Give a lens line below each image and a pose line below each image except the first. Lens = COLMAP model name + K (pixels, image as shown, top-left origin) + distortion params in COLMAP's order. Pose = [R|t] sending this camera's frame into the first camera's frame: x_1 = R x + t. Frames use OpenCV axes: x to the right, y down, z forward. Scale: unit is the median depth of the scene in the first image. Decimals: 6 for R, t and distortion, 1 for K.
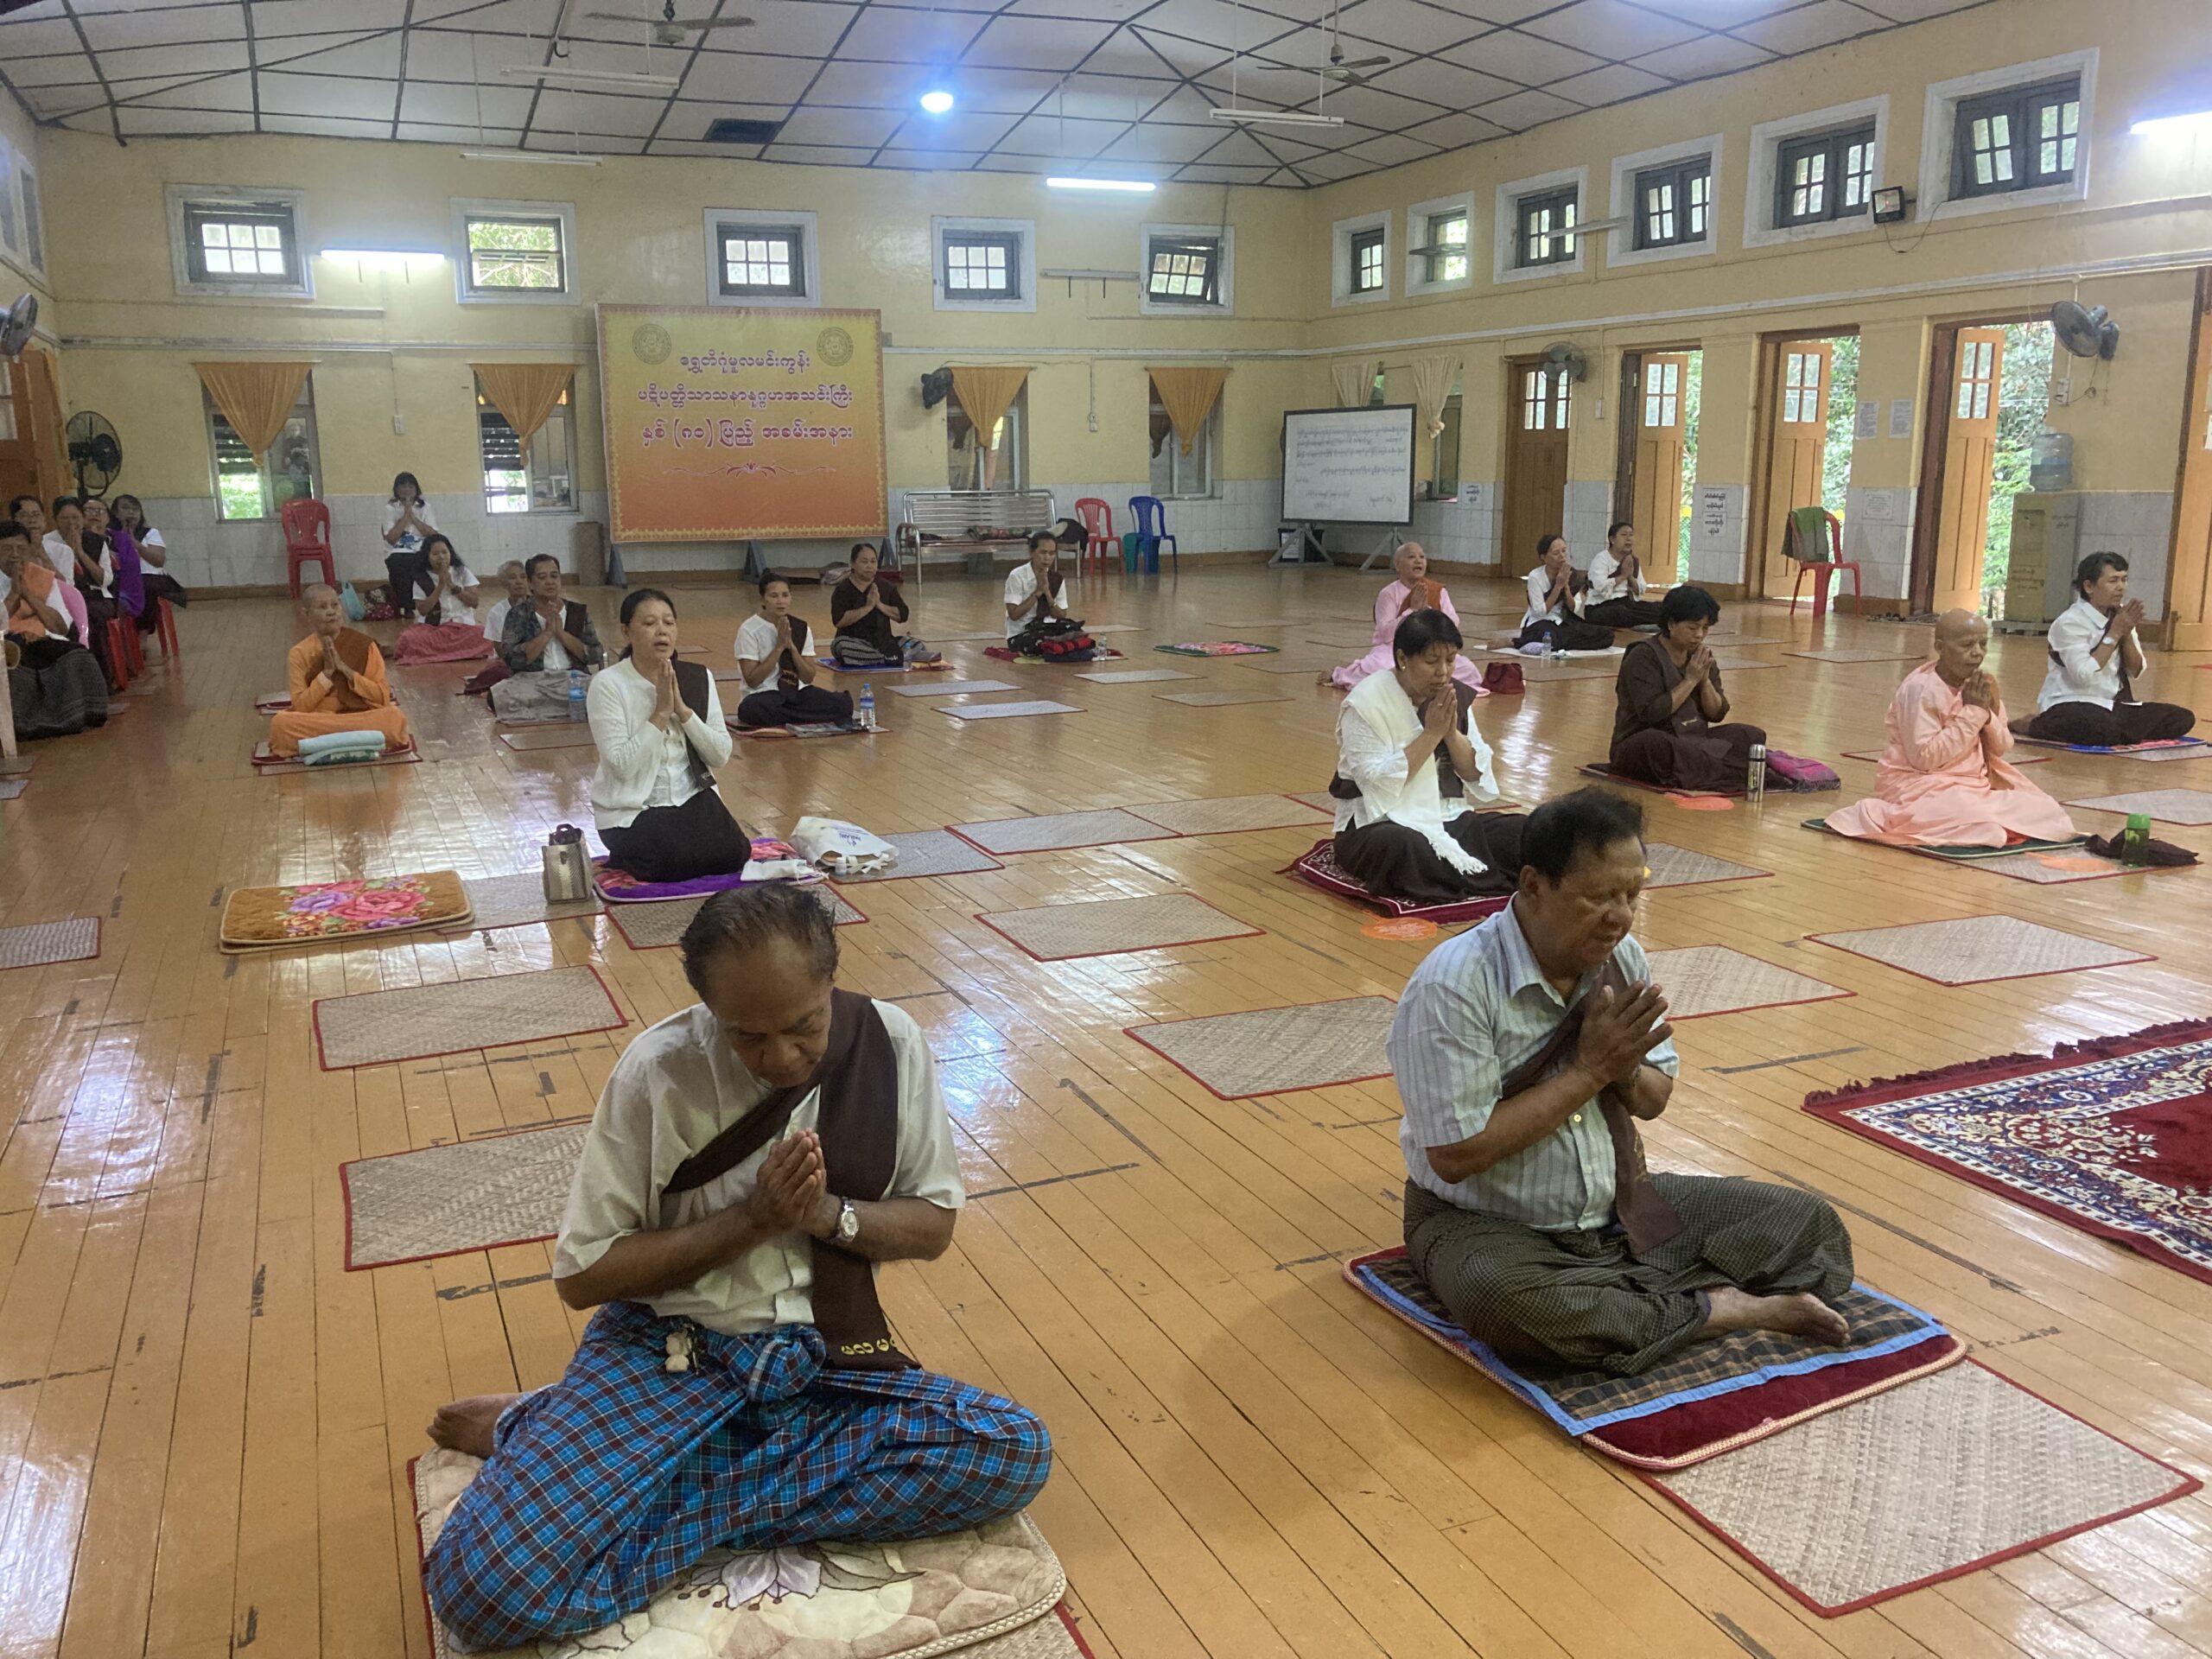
lens RADIAL K [[1826.7, 0, 1086.9], [0, 1826.7, 833.7], [0, 0, 1]] dist [0.019395, -0.004557]
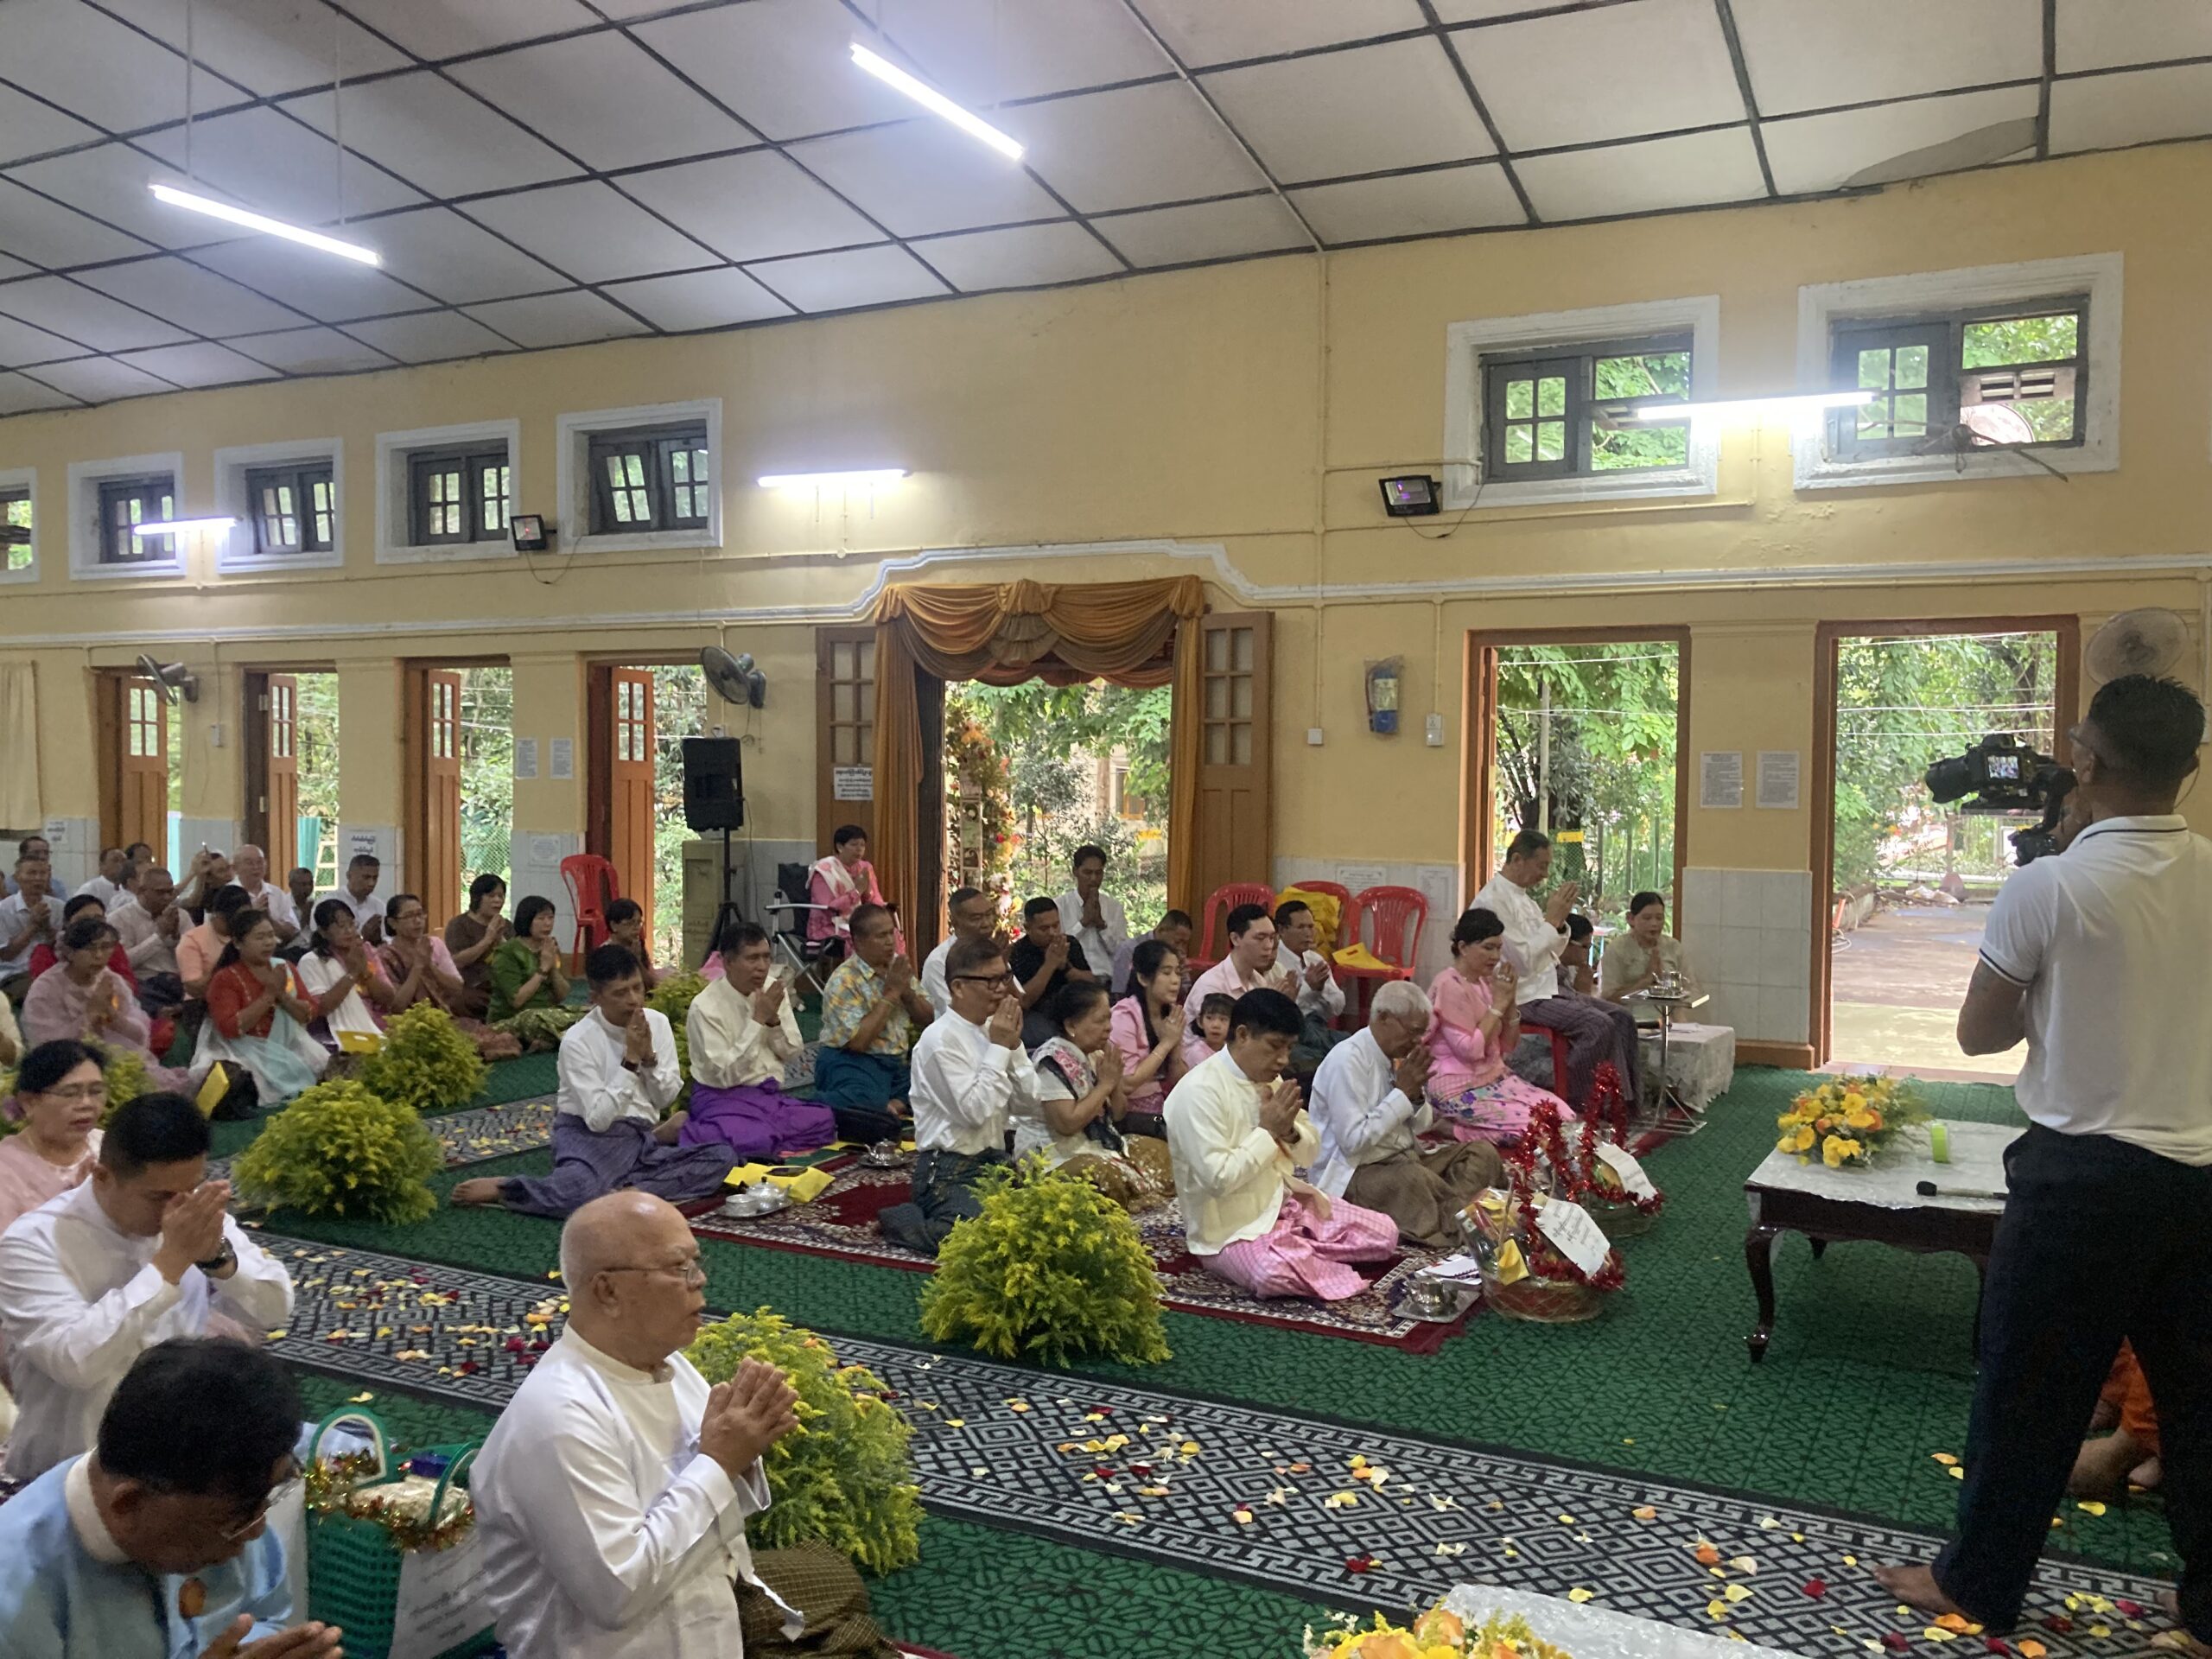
lens RADIAL K [[1826.7, 0, 1120.4], [0, 1826.7, 836.8], [0, 0, 1]] dist [0.019395, -0.004557]
pose [[0.768950, -0.006283, 0.639278, 0.061115], [0.112802, 0.985597, -0.125996, -0.034183], [-0.629279, 0.168996, 0.758583, 0.113697]]
